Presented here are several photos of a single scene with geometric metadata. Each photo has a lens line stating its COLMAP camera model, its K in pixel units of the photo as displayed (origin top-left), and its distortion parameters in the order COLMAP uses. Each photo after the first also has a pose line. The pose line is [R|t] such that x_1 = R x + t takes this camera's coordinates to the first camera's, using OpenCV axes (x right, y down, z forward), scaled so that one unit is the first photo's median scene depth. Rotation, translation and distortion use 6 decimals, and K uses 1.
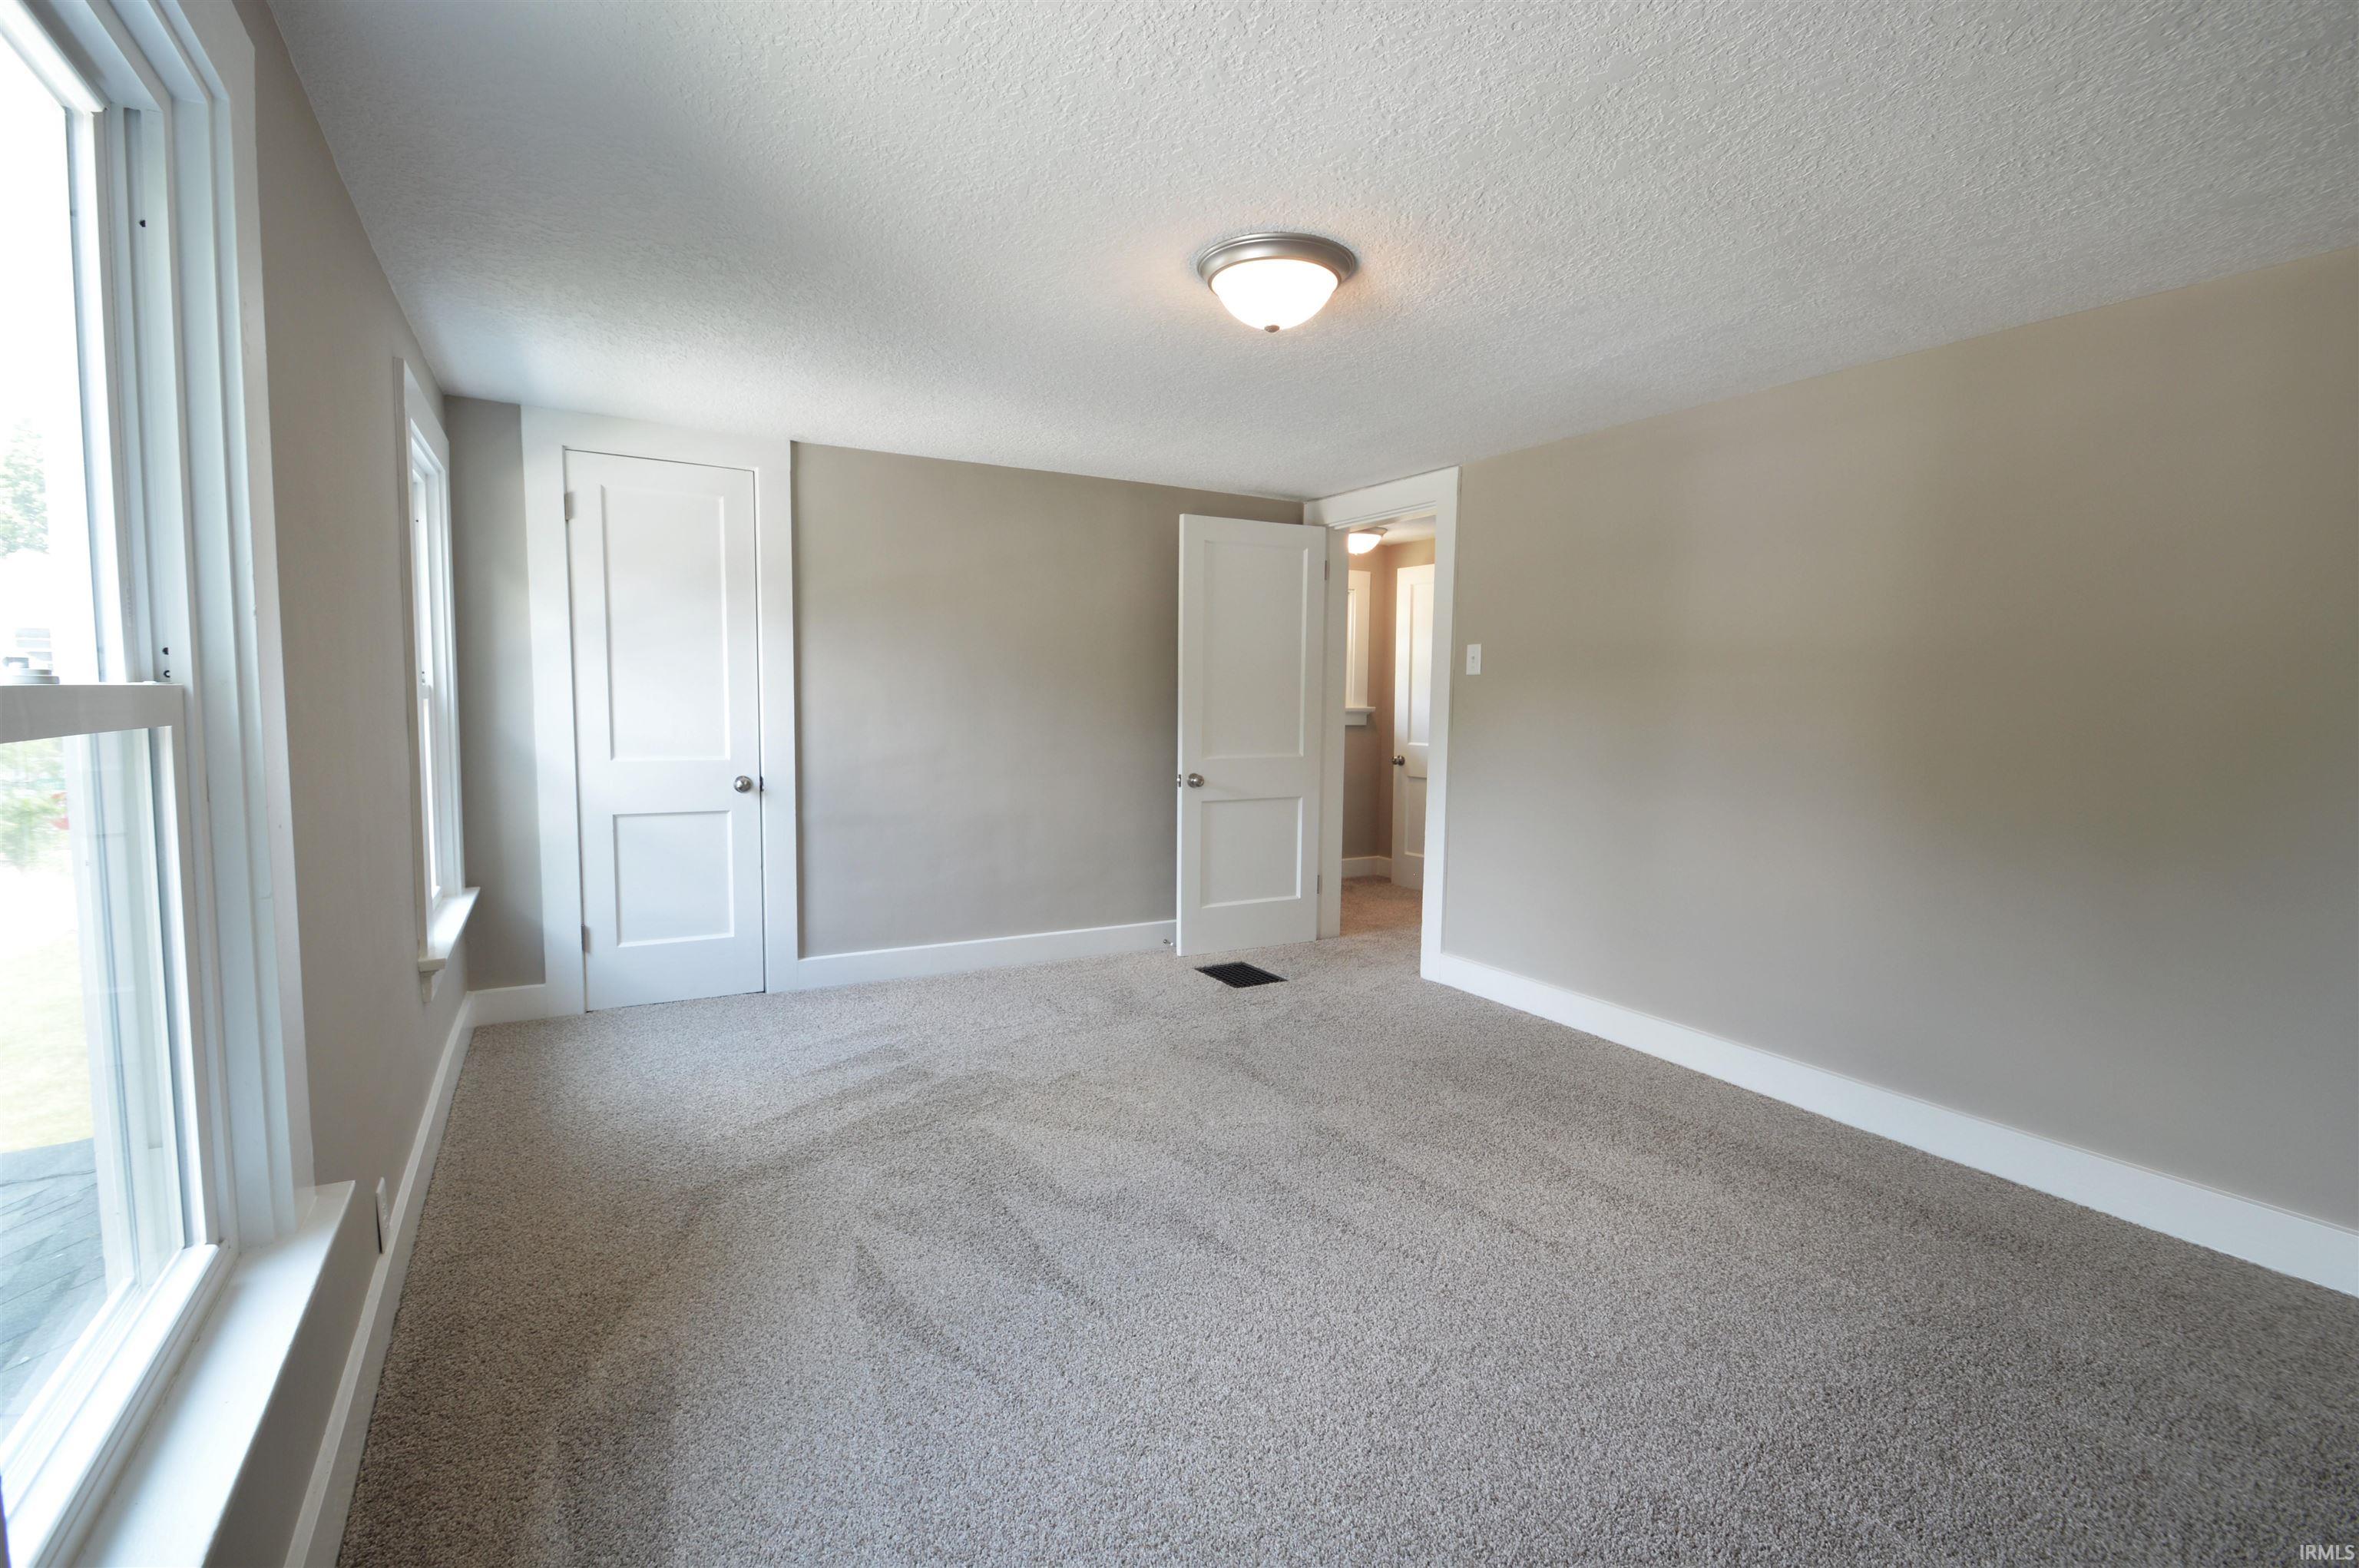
lens RADIAL K [[1061.4, 0, 1156.3], [0, 1061.4, 783.2], [0, 0, 1]] dist [0.002999, -0.000333]
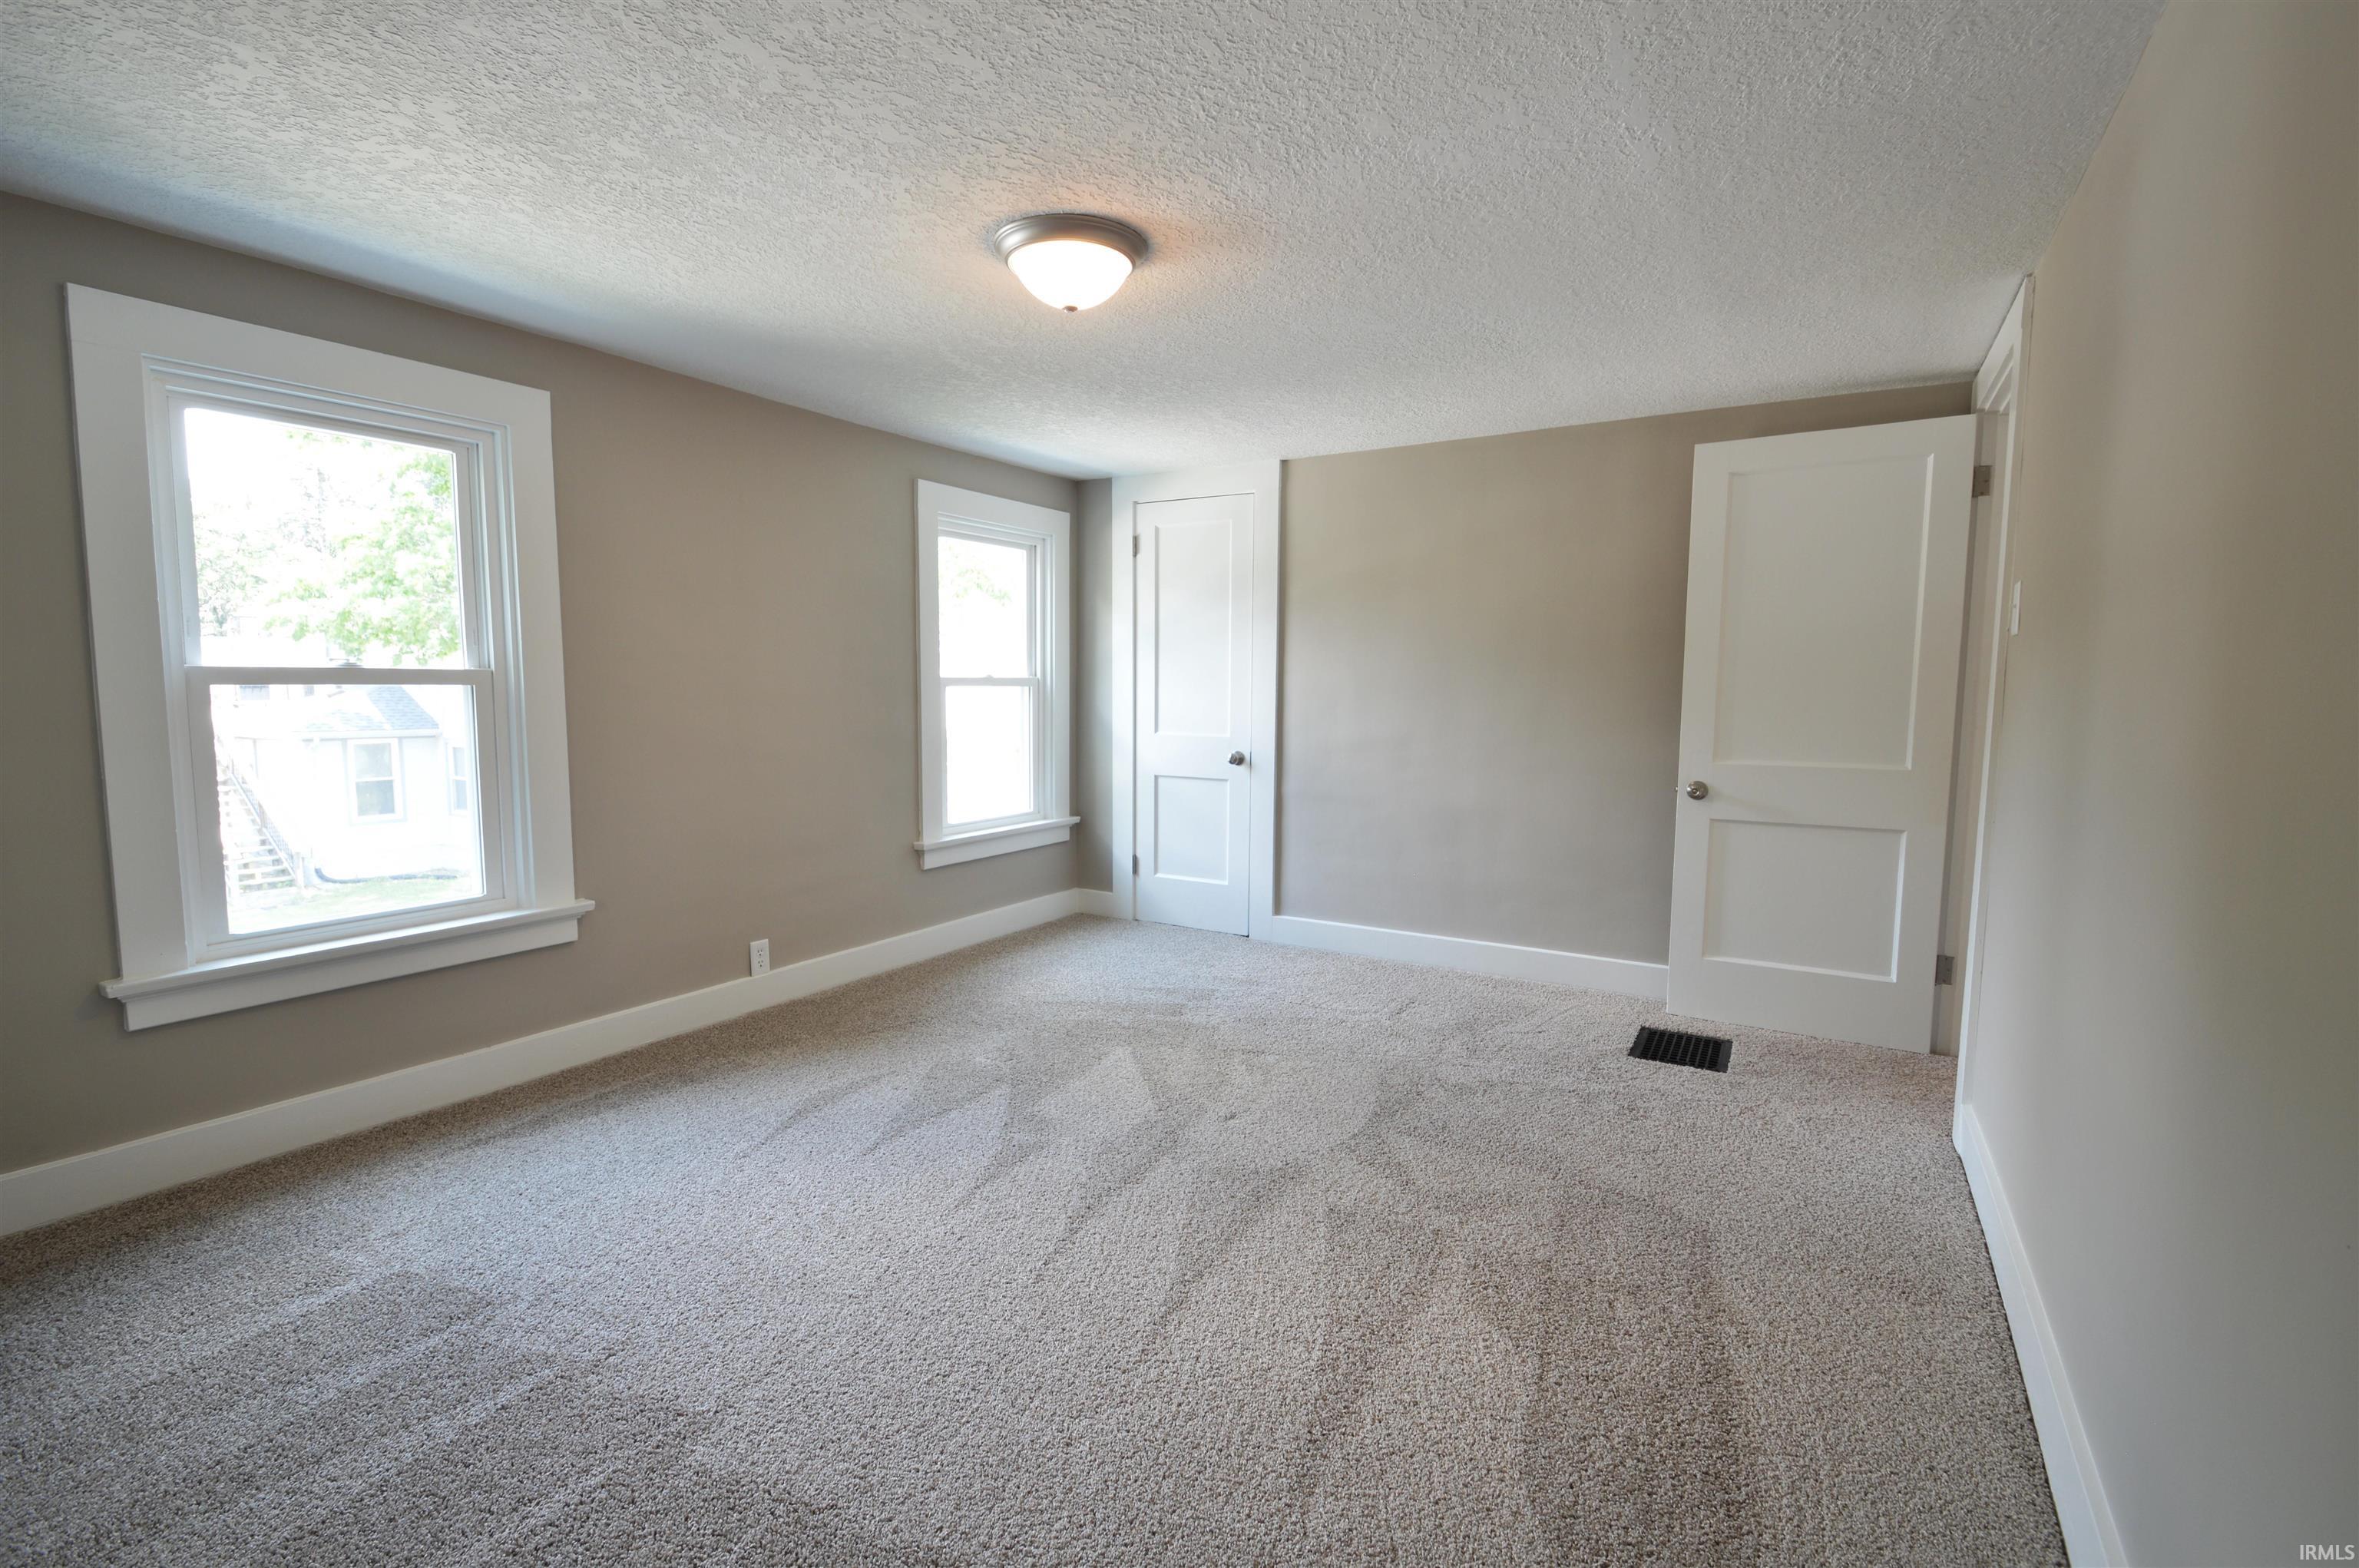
lens RADIAL K [[1061.4, 0, 1156.3], [0, 1061.4, 783.2], [0, 0, 1]] dist [0.002999, -0.000333]
pose [[0.493393, 0.070597, -0.866937, 0.628436], [-0.071766, 0.996607, 0.040312, -0.013319], [0.866841, 0.042327, 0.496785, 0.343263]]
